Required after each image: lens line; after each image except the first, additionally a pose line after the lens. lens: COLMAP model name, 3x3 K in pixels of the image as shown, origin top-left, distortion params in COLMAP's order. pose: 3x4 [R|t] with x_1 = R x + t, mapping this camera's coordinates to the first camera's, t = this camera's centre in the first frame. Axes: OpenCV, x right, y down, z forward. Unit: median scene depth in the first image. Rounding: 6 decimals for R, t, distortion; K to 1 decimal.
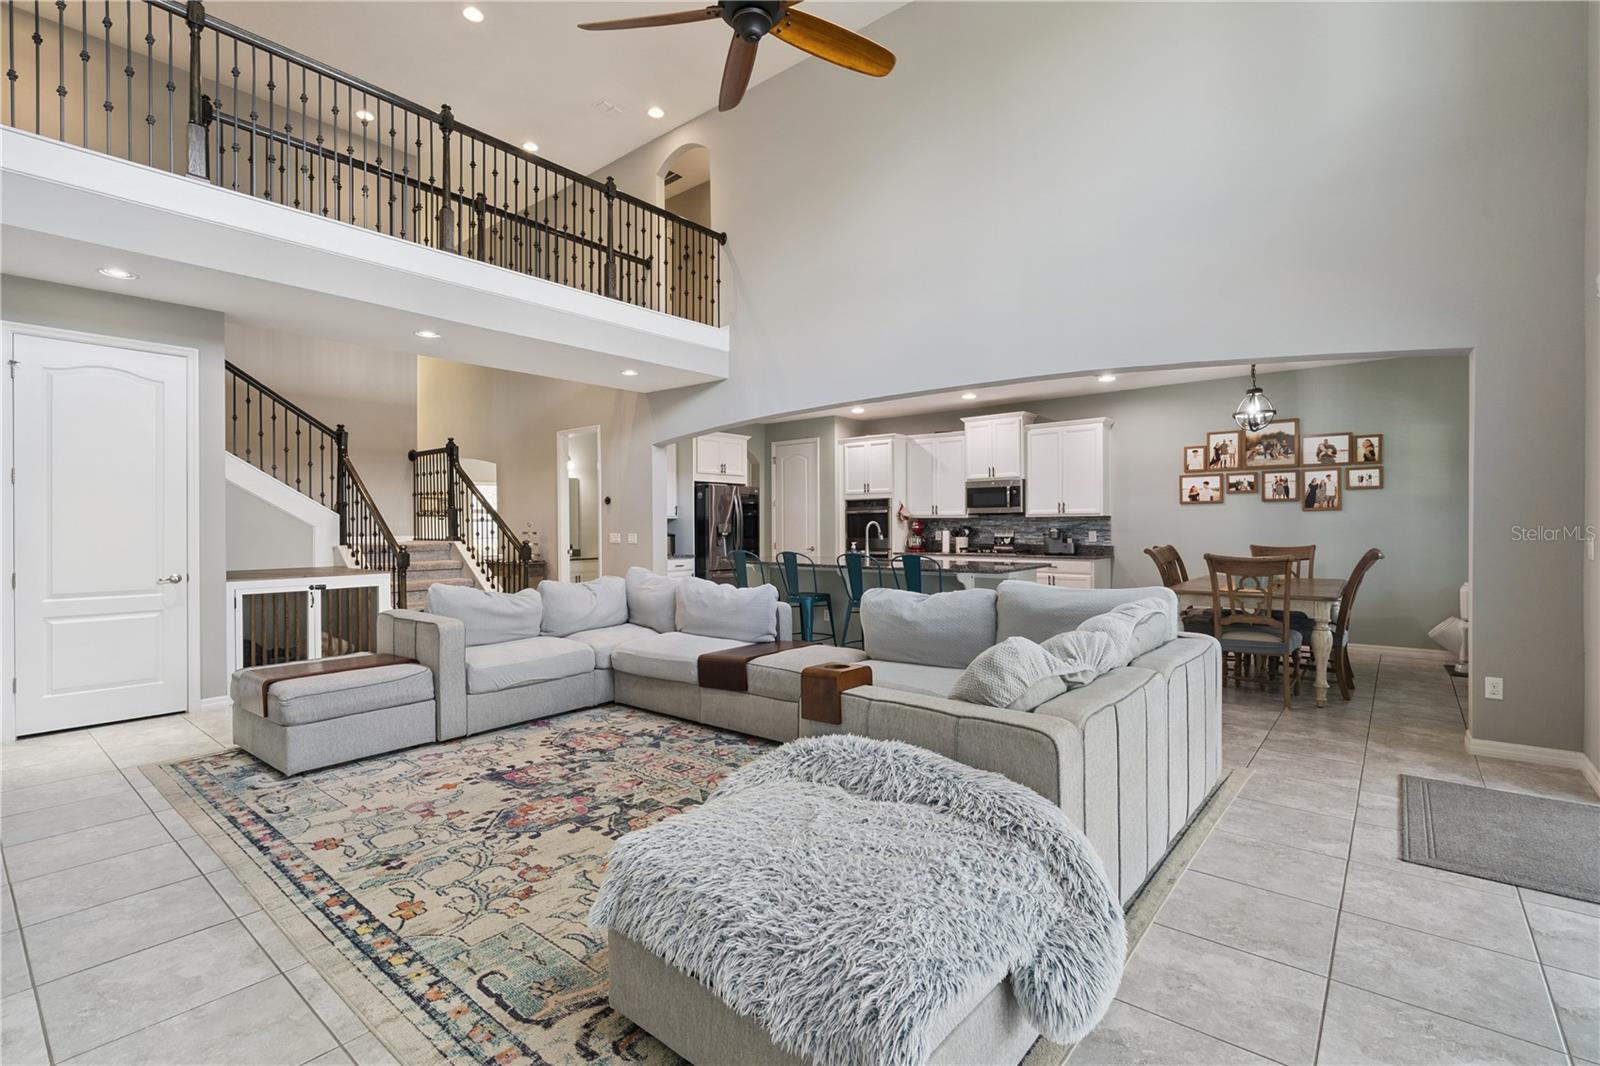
lens RADIAL K [[722.1, 0, 800.9], [0, 722.1, 525.4], [0, 0, 1]] dist [-0.004853, 0.002211]
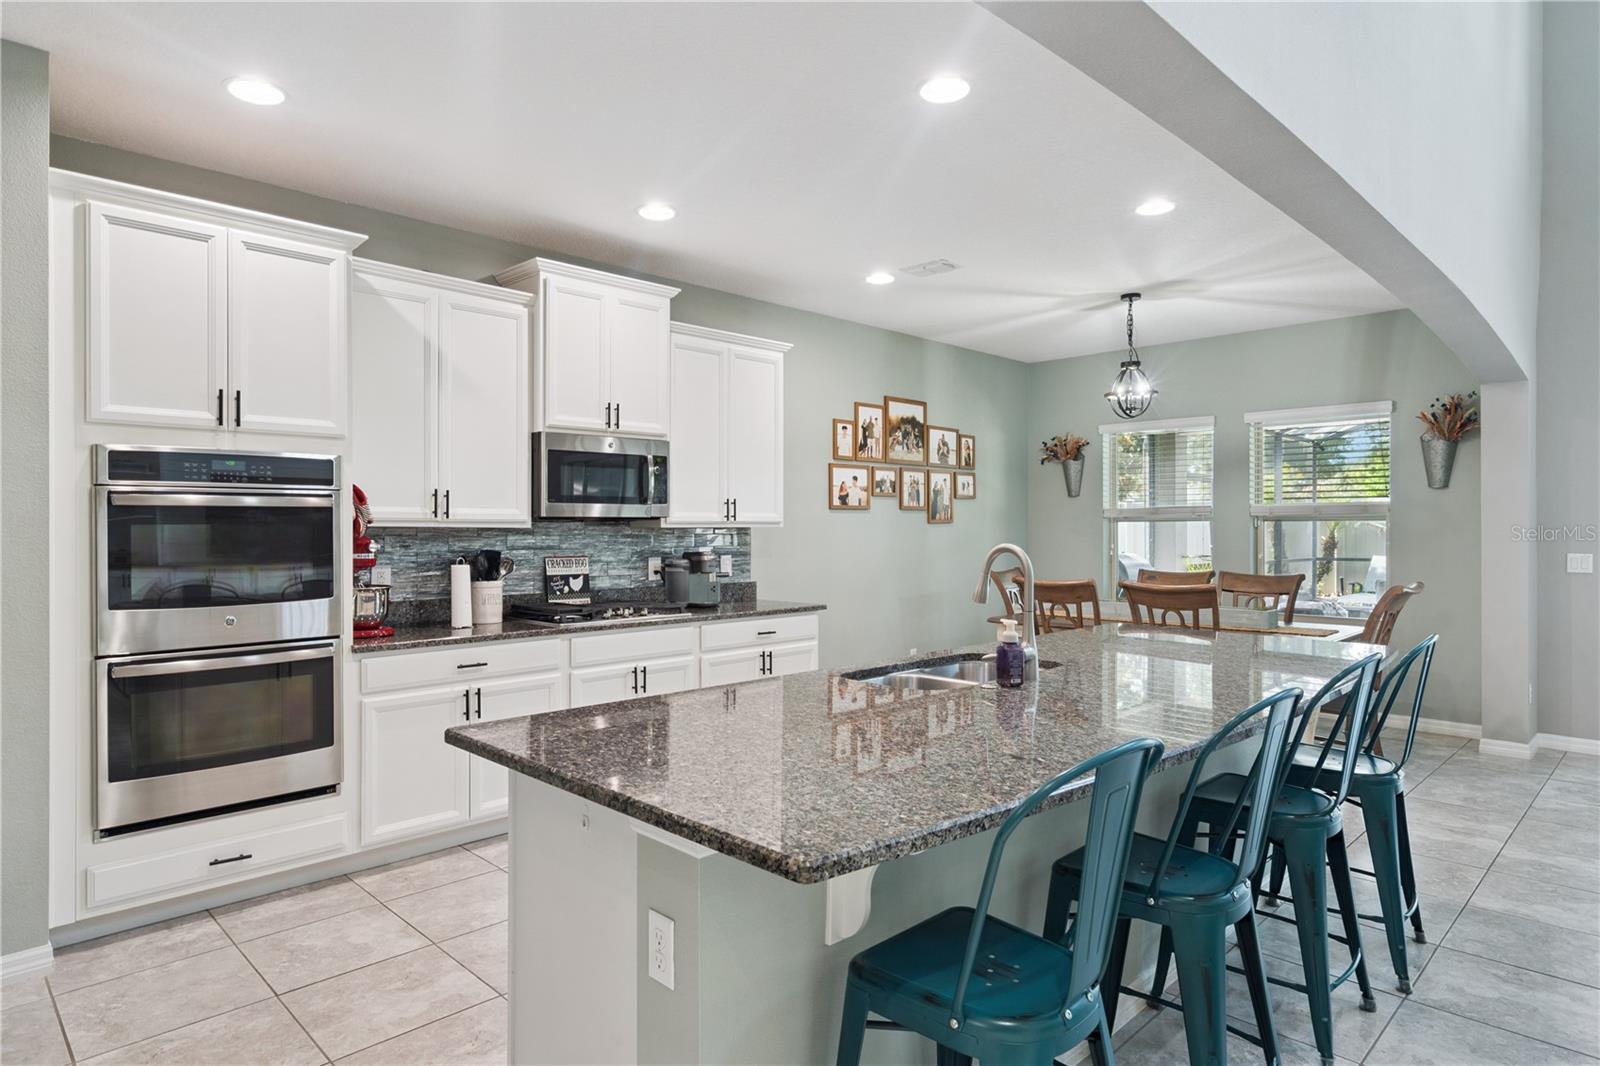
lens RADIAL K [[924.5, 0, 798.2], [0, 924.5, 530.4], [0, 0, 1]] dist [0.001814, 0.000334]
pose [[0.089693, 0.005095, 0.995956, -0.280782], [0.004433, 0.999975, -0.005515, -0.007337], [-0.995960, 0.004910, 0.089669, 0.985782]]
